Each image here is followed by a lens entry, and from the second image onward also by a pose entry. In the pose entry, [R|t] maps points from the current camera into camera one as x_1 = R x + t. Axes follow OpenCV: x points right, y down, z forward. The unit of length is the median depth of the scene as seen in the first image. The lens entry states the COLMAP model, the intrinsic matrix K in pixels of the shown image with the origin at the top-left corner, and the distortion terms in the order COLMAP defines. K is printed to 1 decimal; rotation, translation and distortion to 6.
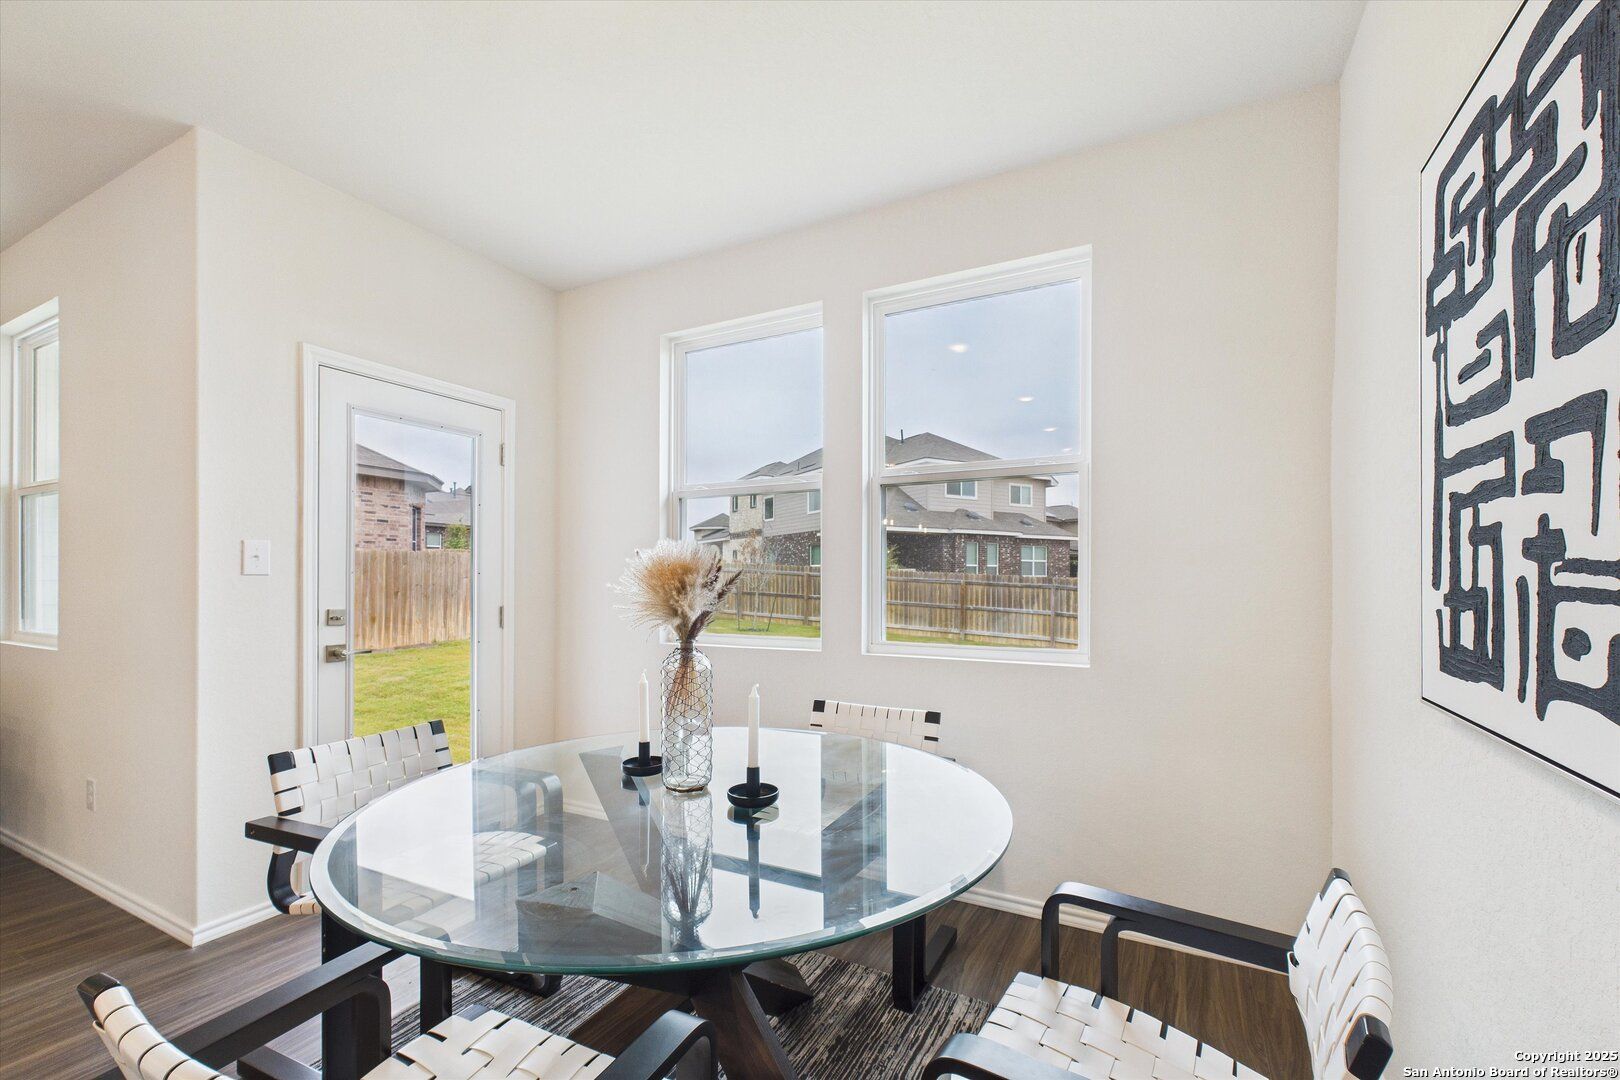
lens RADIAL K [[683.2, 0, 811.9], [0, 683.2, 580.0], [0, 0, 1]] dist [0.001490, -0.000071]
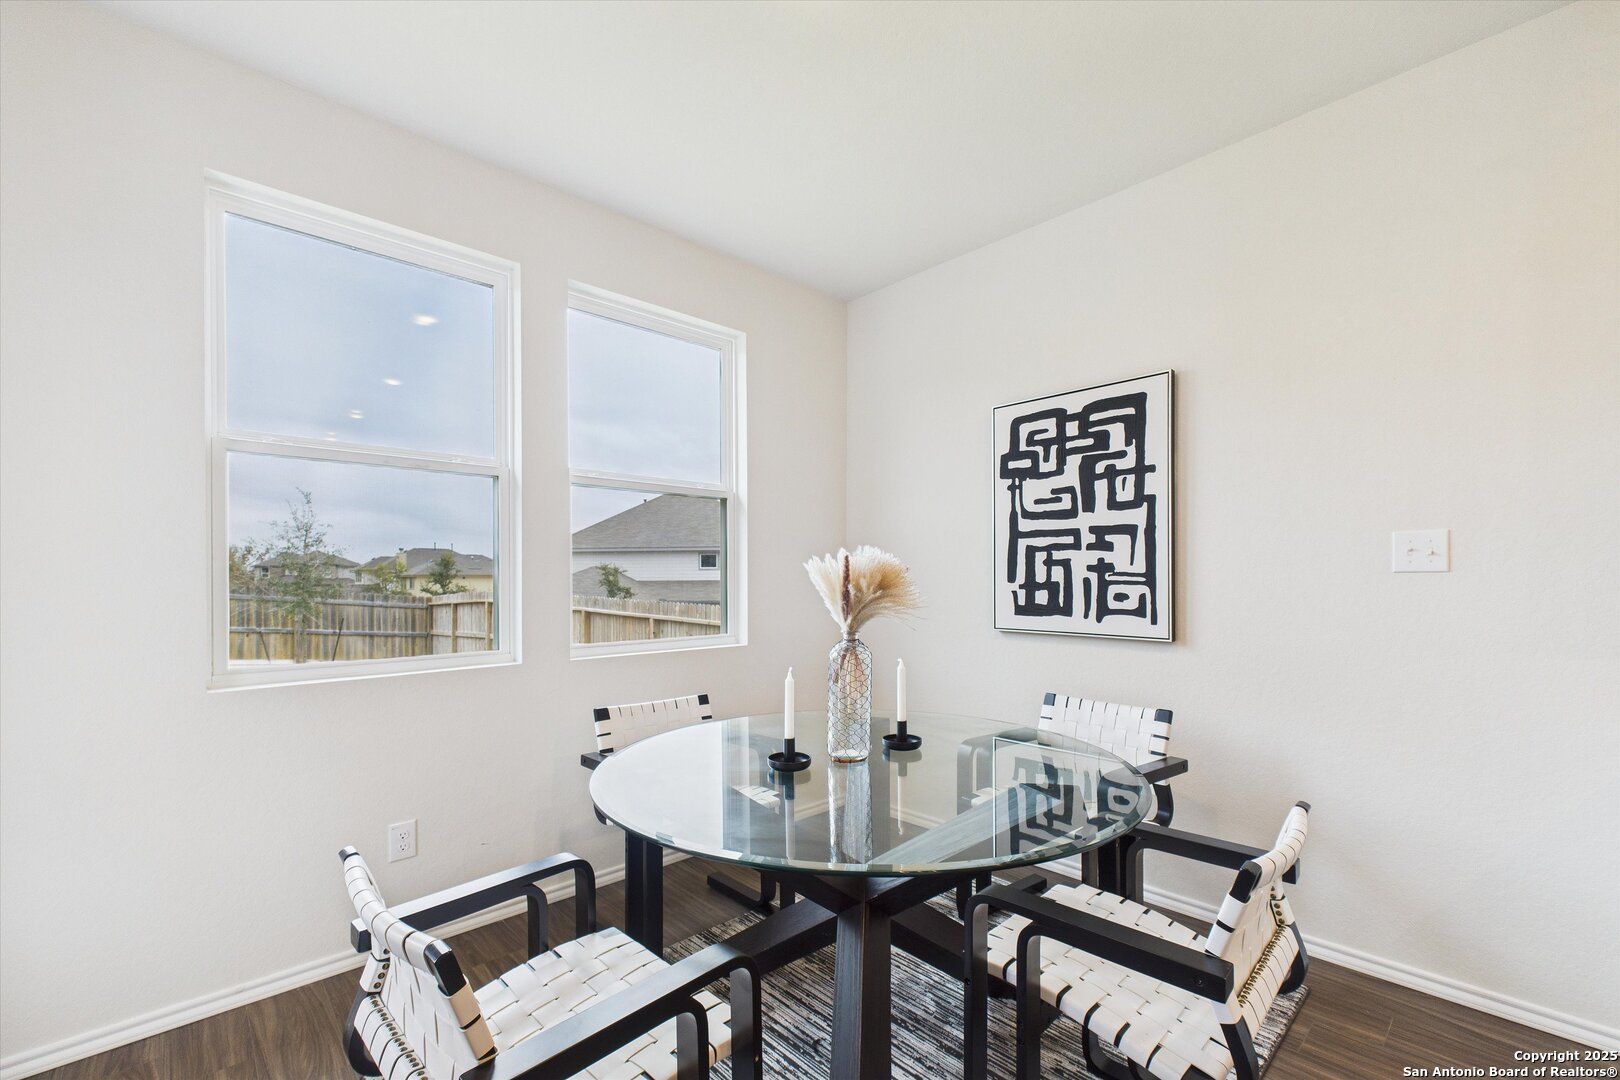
lens RADIAL K [[684.1, 0, 810.7], [0, 684.1, 583.8], [0, 0, 1]] dist [0.001168, -0.000048]
pose [[0.329363, -0.008406, 0.944166, -1.550610], [0.006766, 0.999956, 0.006542, -0.003048], [-0.944179, 0.004233, 0.329406, 0.804002]]
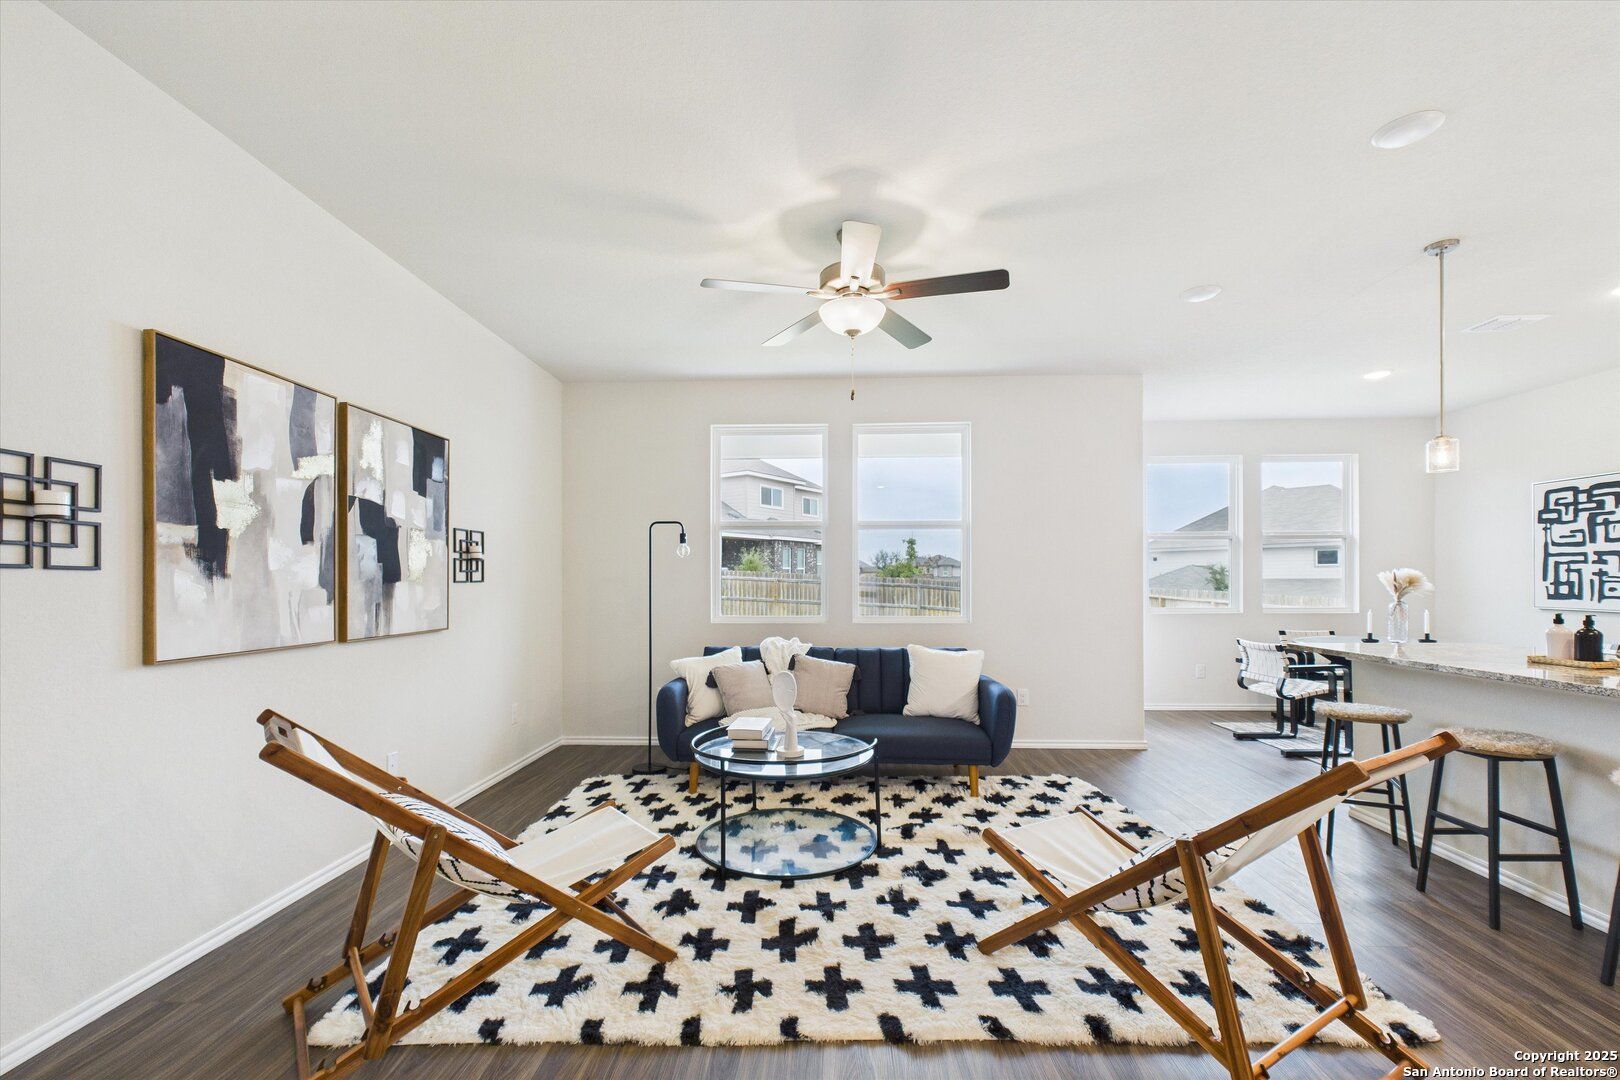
lens RADIAL K [[684.1, 0, 809.3], [0, 684.1, 579.3], [0, 0, 1]] dist [0.000582, -0.000049]
pose [[0.904630, -0.004289, 0.426176, -4.945029], [0.005713, 0.999982, -0.002061, -0.017665], [-0.426160, 0.004299, 0.904638, -0.925228]]
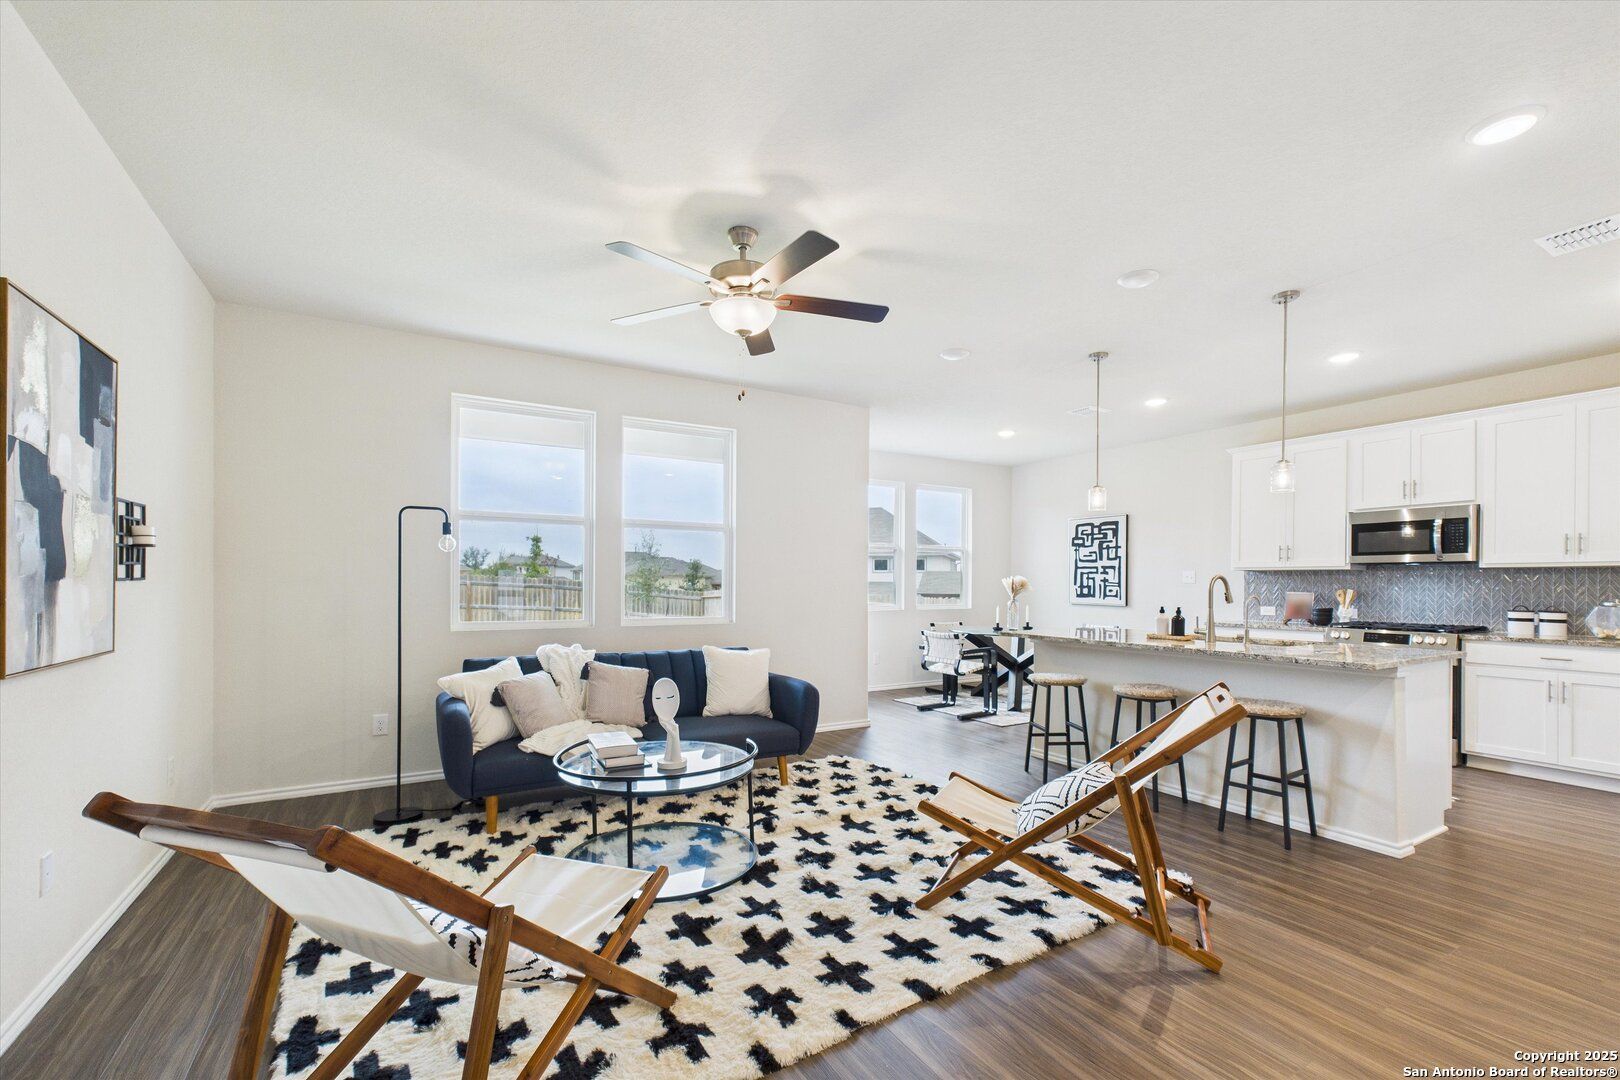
lens RADIAL K [[684.1, 0, 810.7], [0, 684.1, 583.8], [0, 0, 1]] dist [0.001168, -0.000048]
pose [[0.528916, -0.002145, 0.848671, -5.655067], [-0.002541, 0.999988, 0.004111, -0.021570], [-0.848670, -0.004331, 0.528904, -0.315229]]
